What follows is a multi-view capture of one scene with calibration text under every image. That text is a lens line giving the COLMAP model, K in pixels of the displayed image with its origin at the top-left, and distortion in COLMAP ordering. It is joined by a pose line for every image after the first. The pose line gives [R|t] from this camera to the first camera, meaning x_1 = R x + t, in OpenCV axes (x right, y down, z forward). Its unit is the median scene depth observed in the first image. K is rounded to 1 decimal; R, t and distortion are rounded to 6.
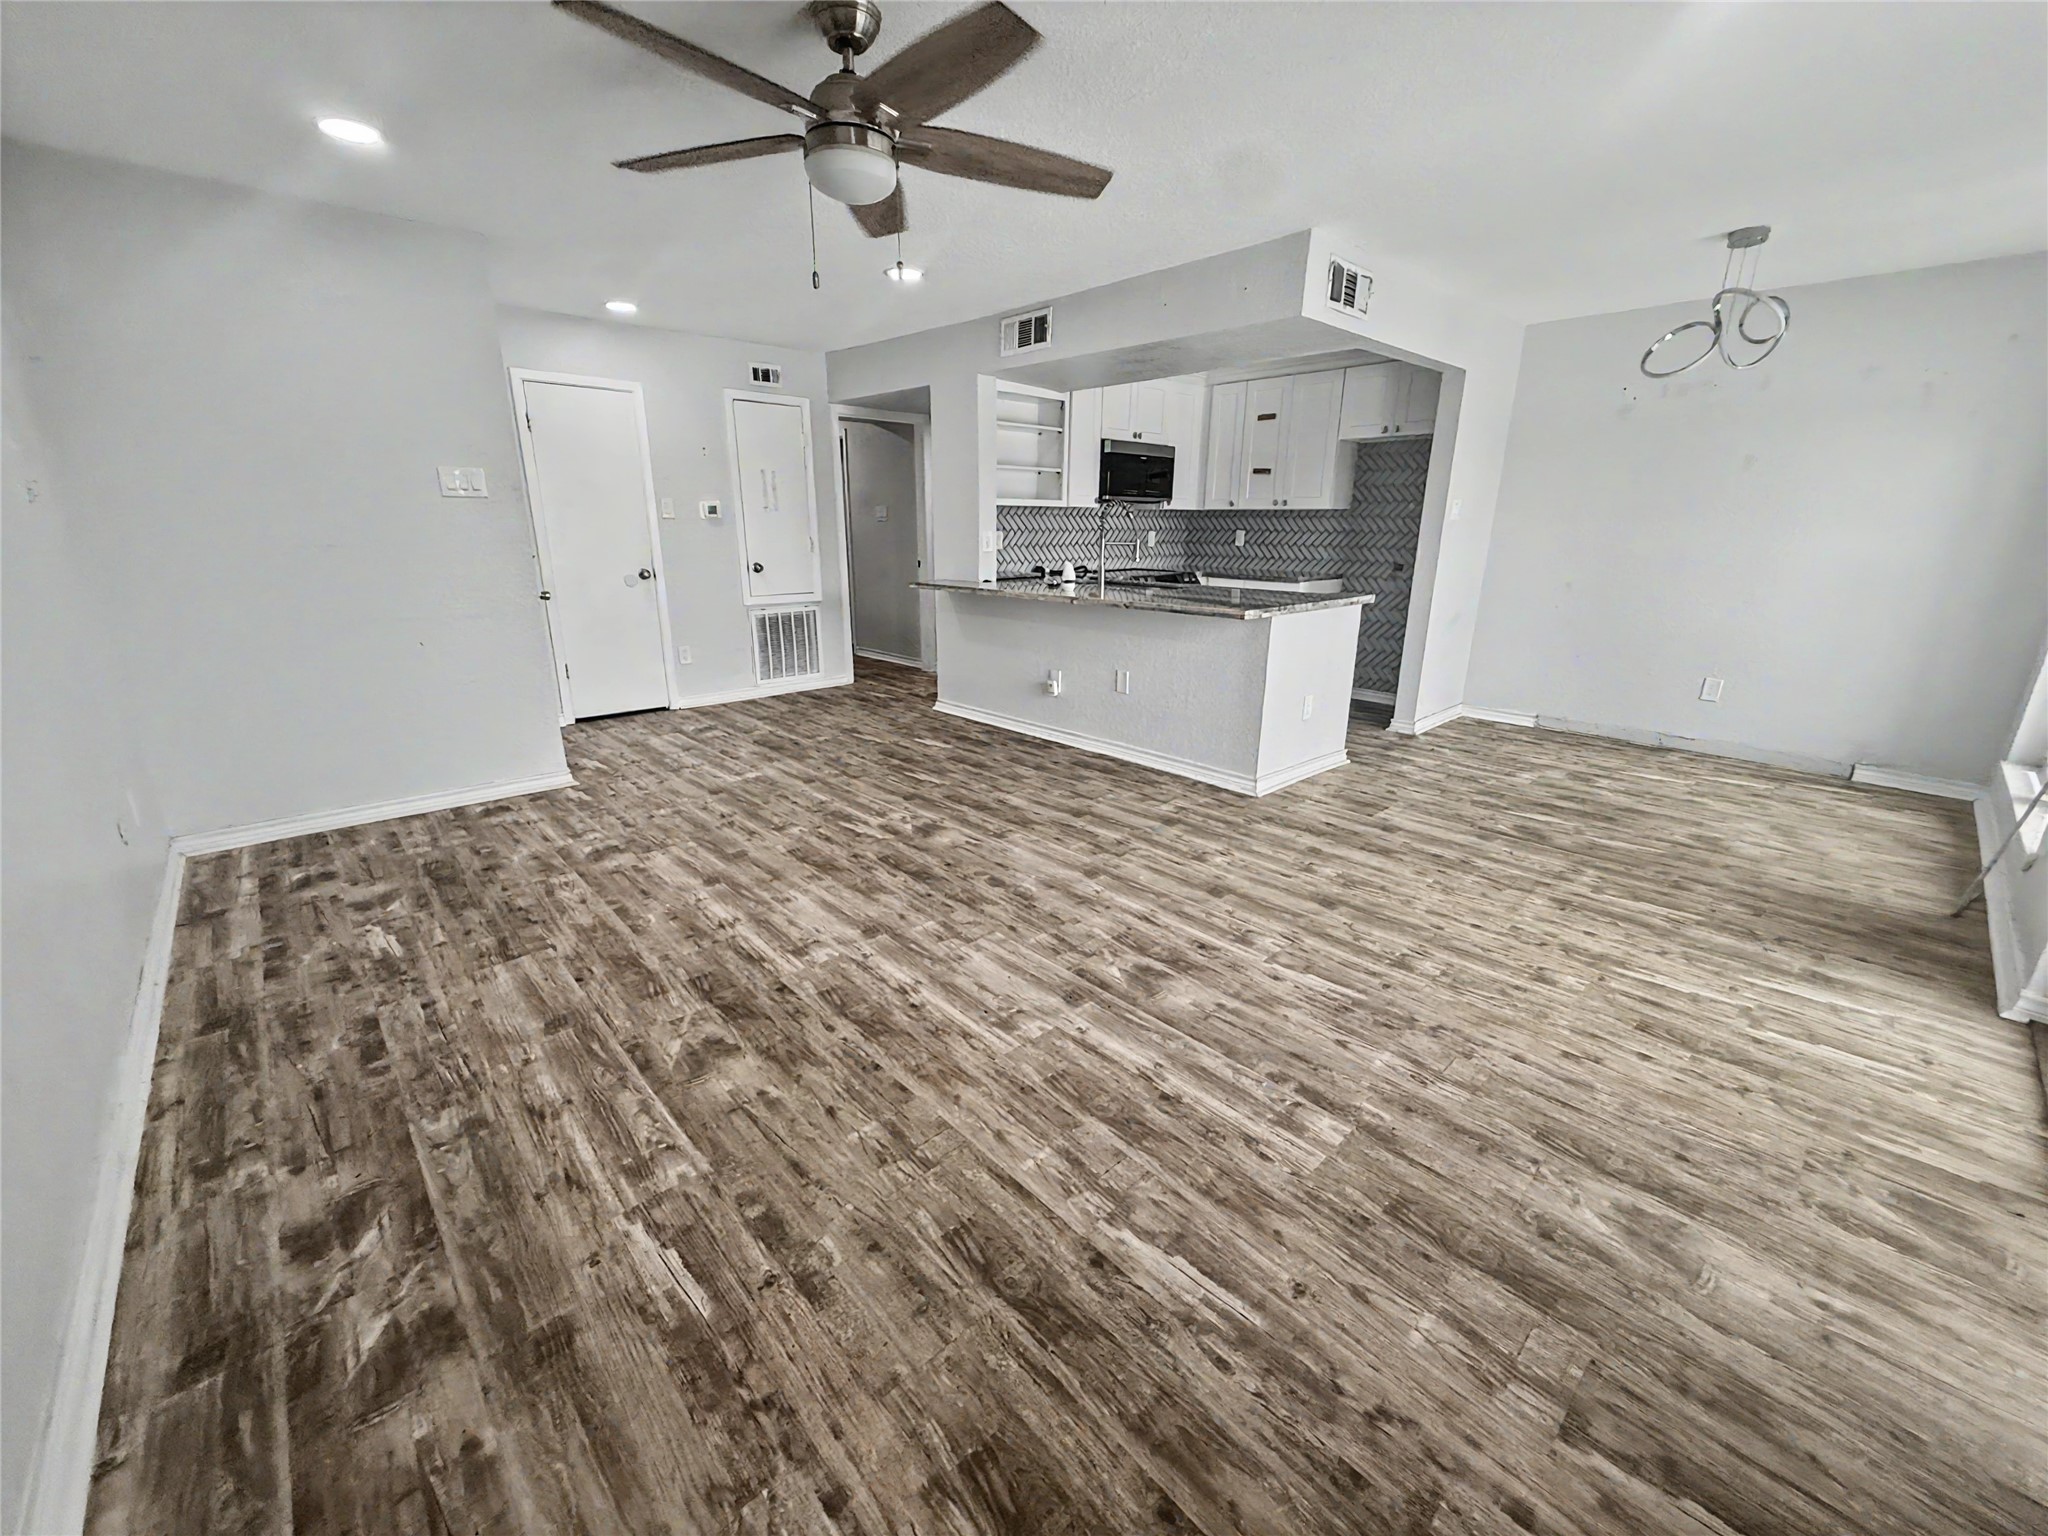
lens RADIAL K [[814.8, 0, 1020.2], [0, 814.8, 767.3], [0, 0, 1]] dist [0.000331, -0.000380]
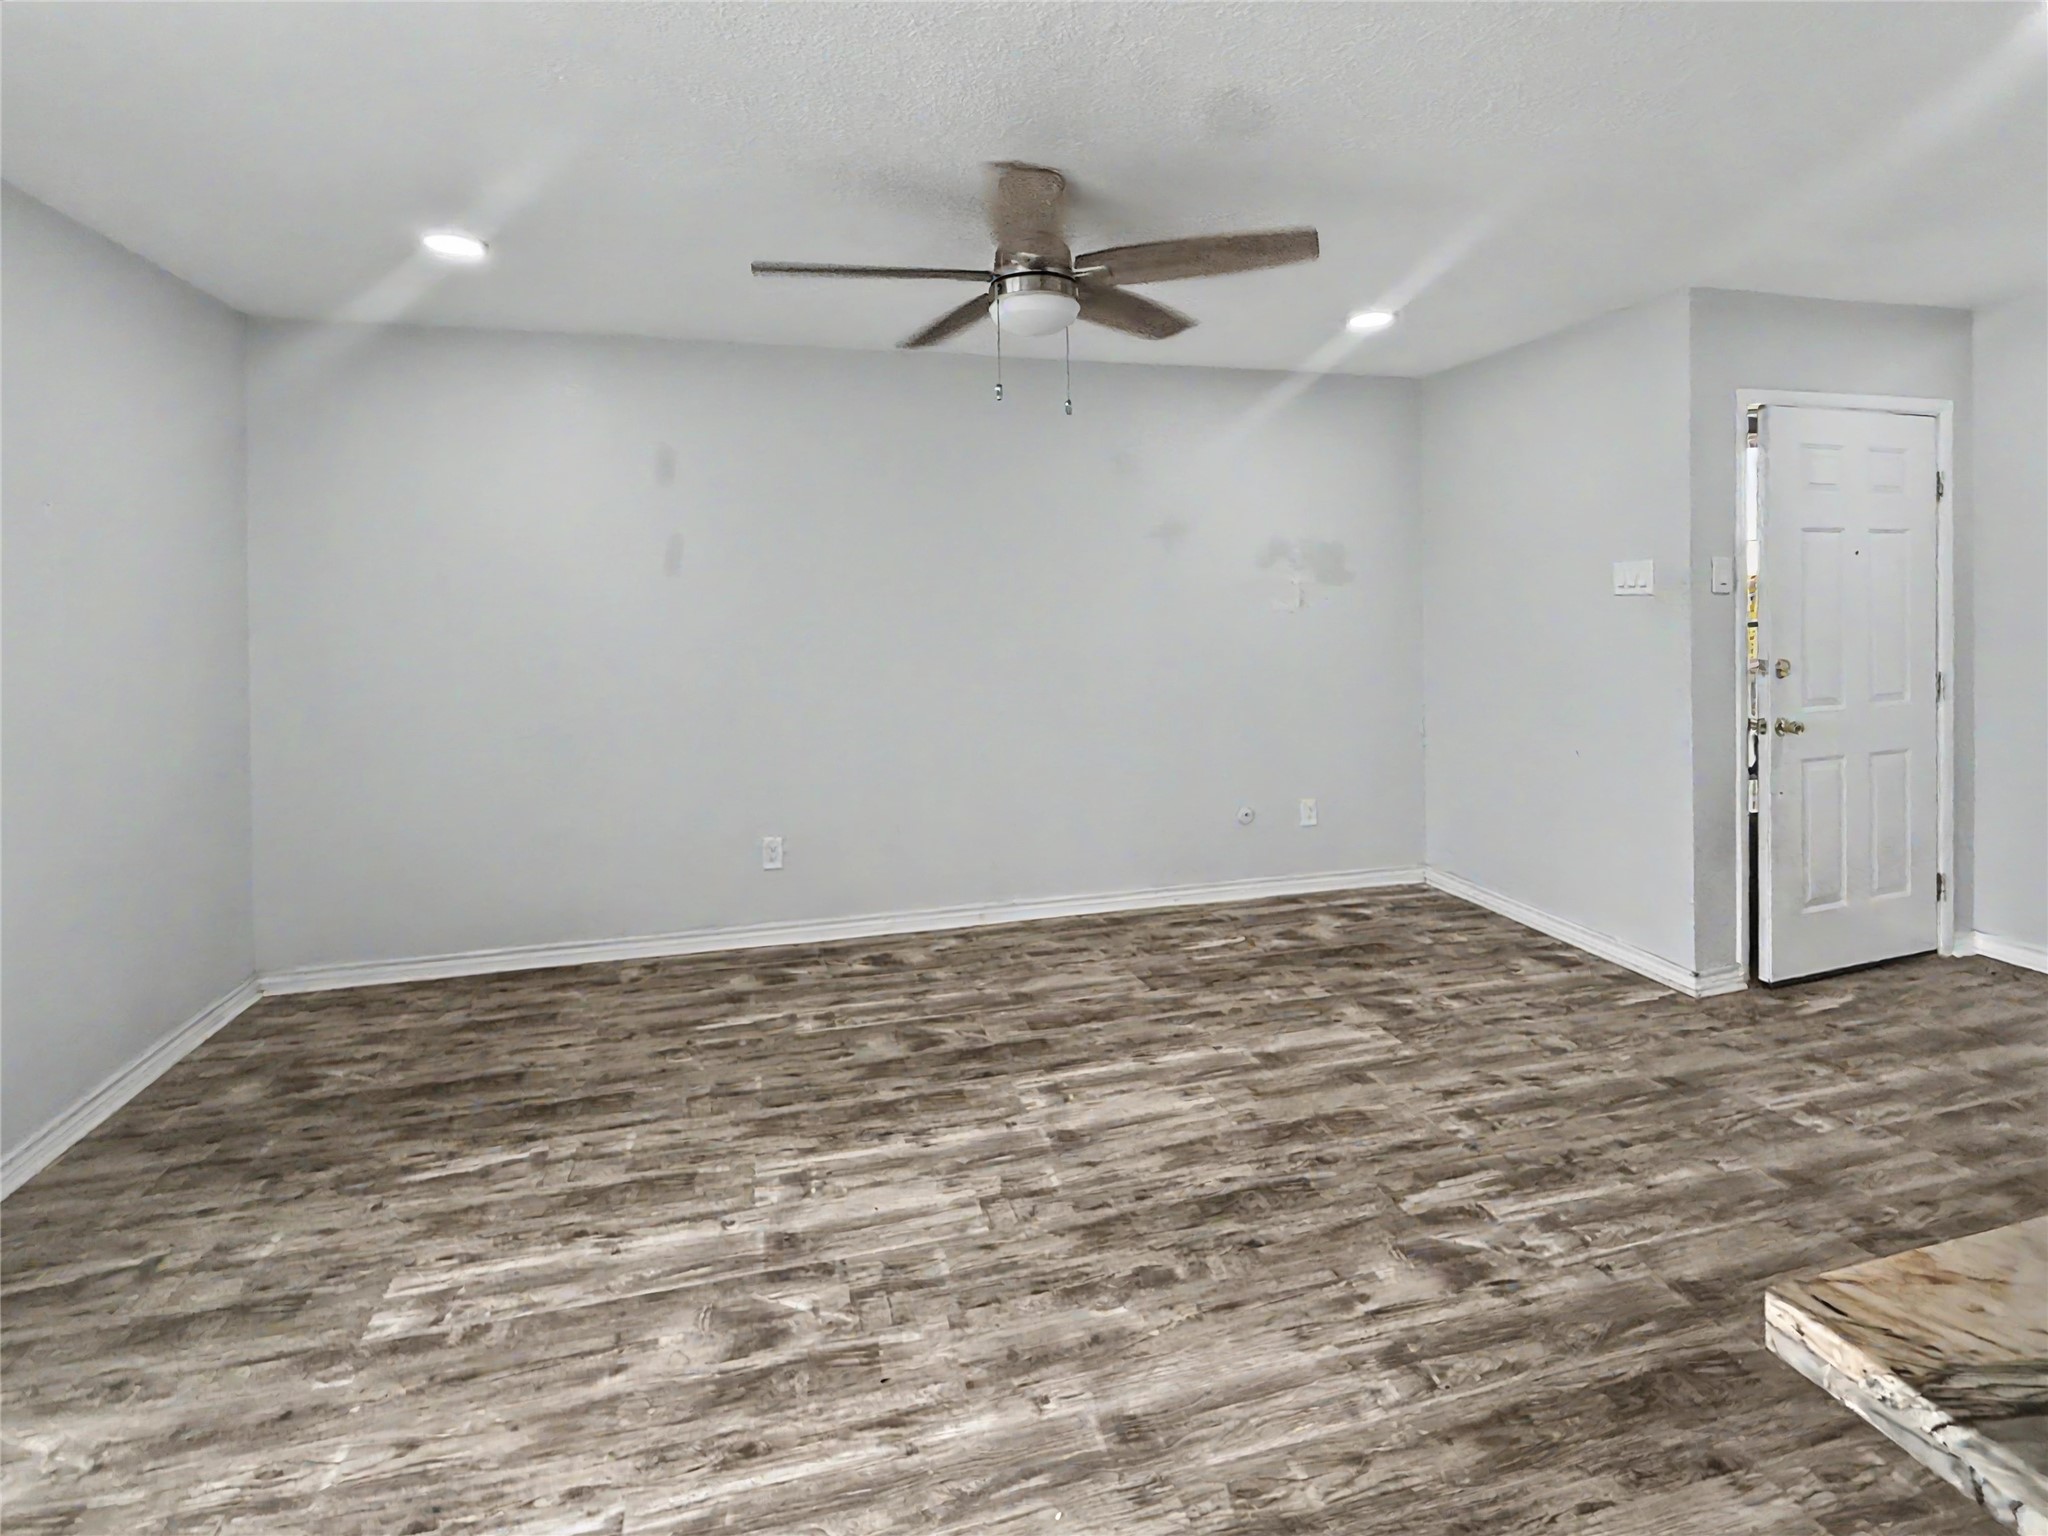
lens RADIAL K [[966.7, 0, 1018.6], [0, 966.7, 594.6], [0, 0, 1]] dist [-0.000263, 0.000030]
pose [[-0.465468, -0.008551, -0.885023, 0.716077], [-0.244527, 0.962274, 0.119309, -0.430585], [0.850615, 0.271947, -0.449999, 1.324471]]
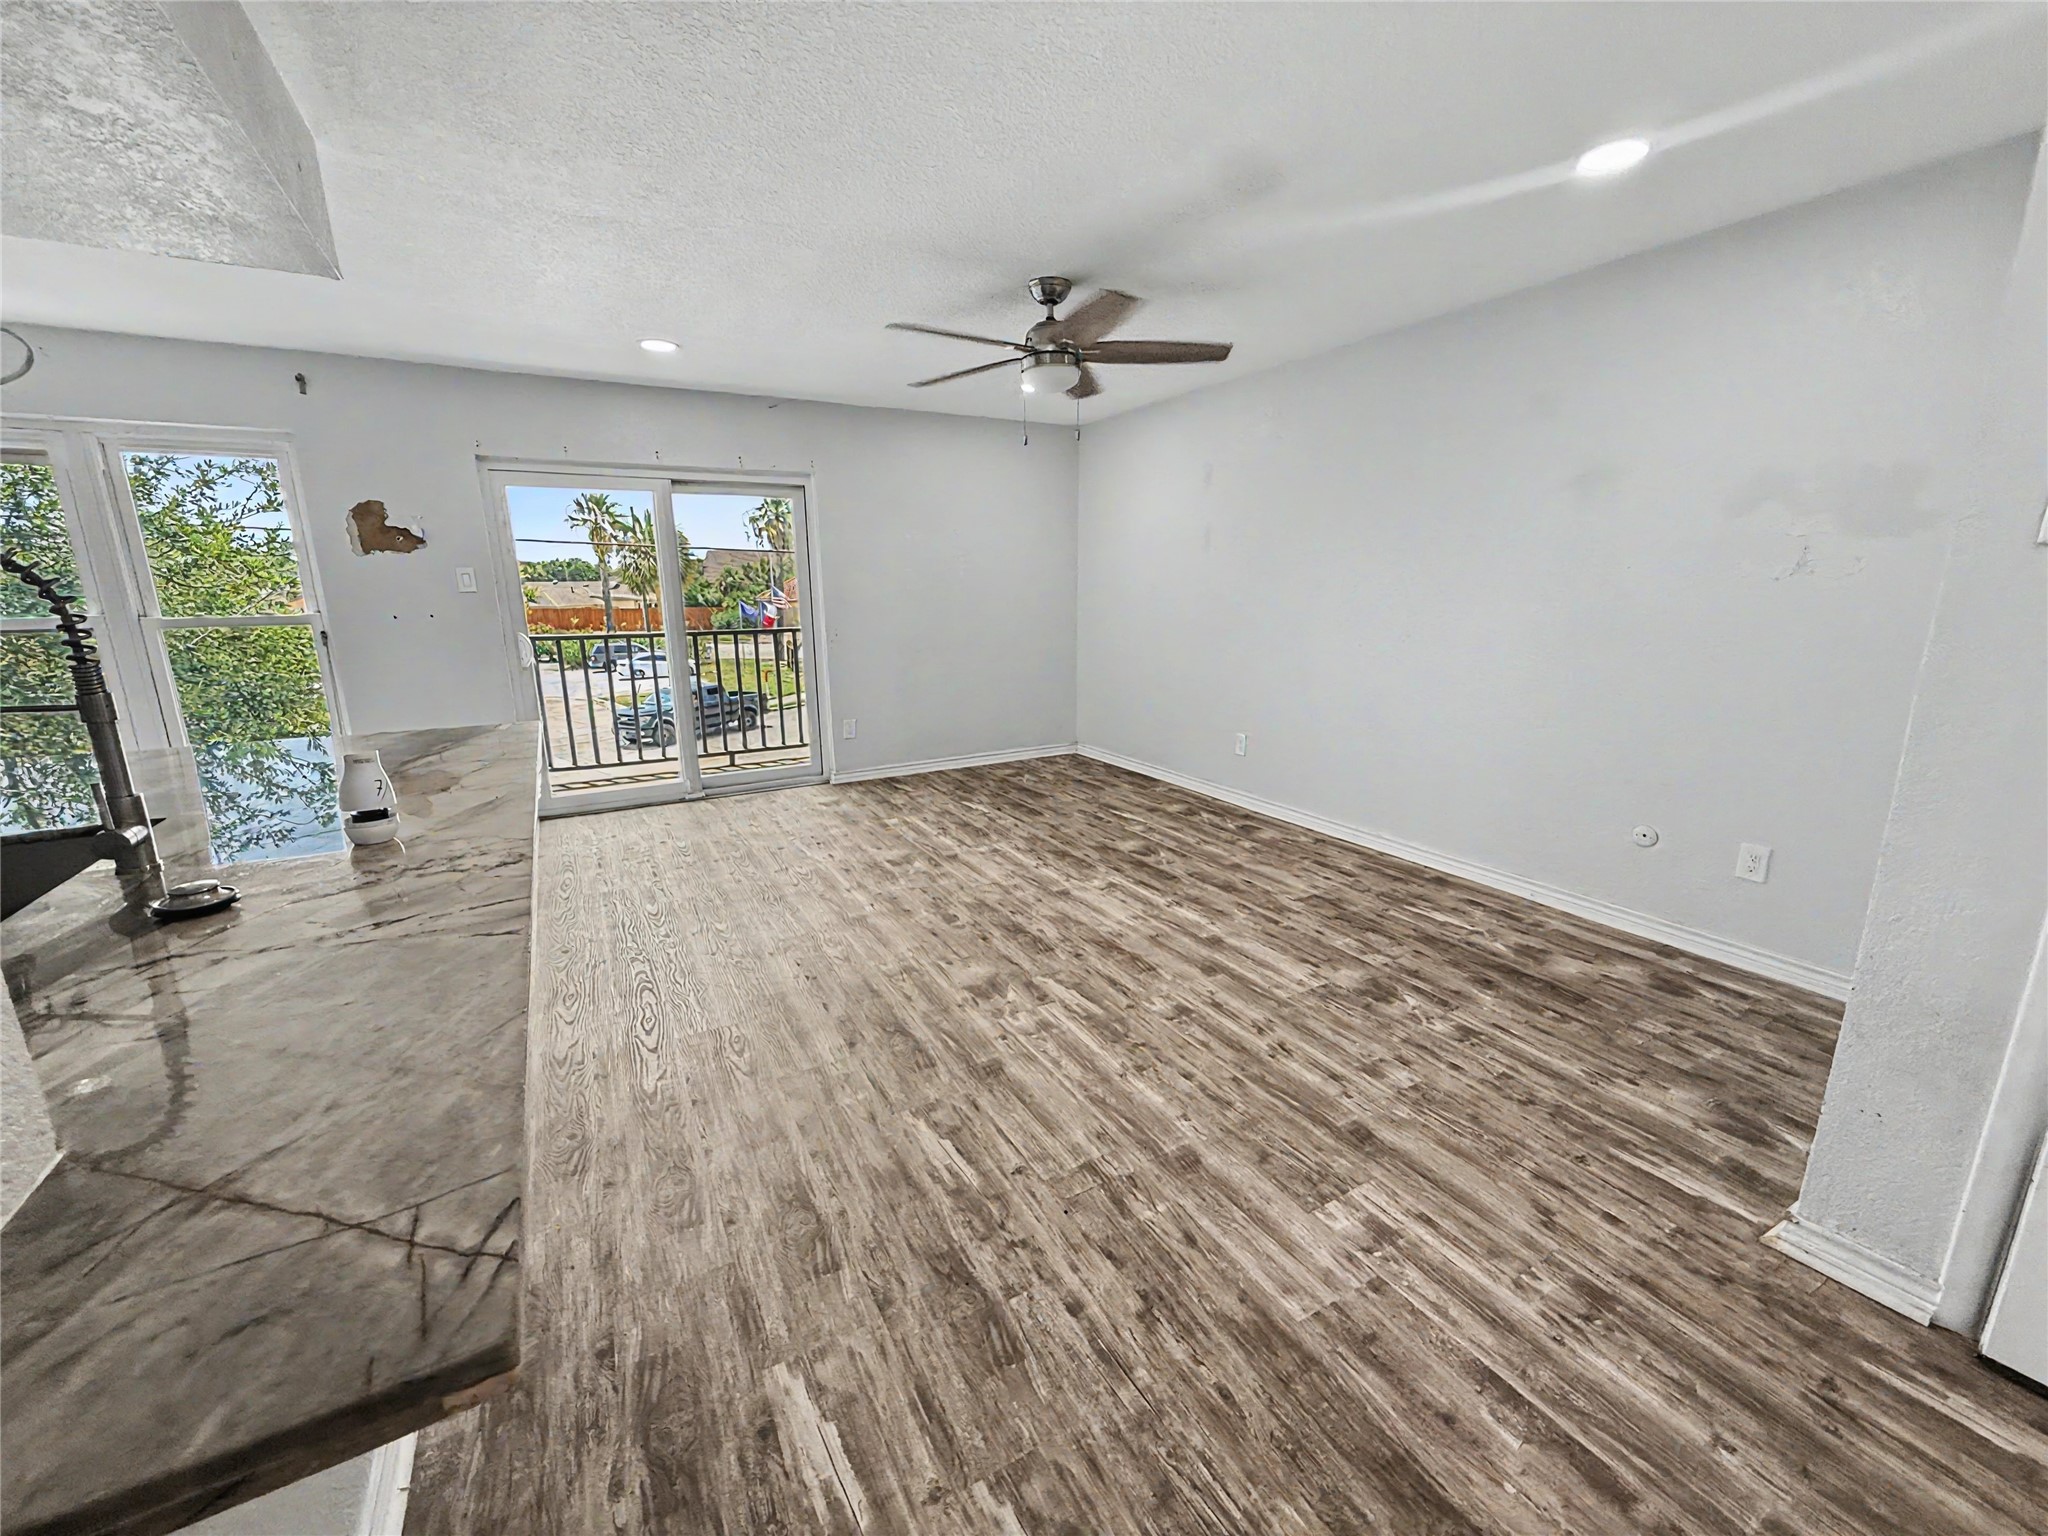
lens RADIAL K [[814.8, 0, 1020.2], [0, 814.8, 767.3], [0, 0, 1]] dist [0.000331, -0.000380]
pose [[-0.971948, -0.049538, 0.229919, -0.440884], [0.070655, 0.870915, 0.486327, -0.683039], [-0.224332, 0.488930, -0.842984, 2.190762]]
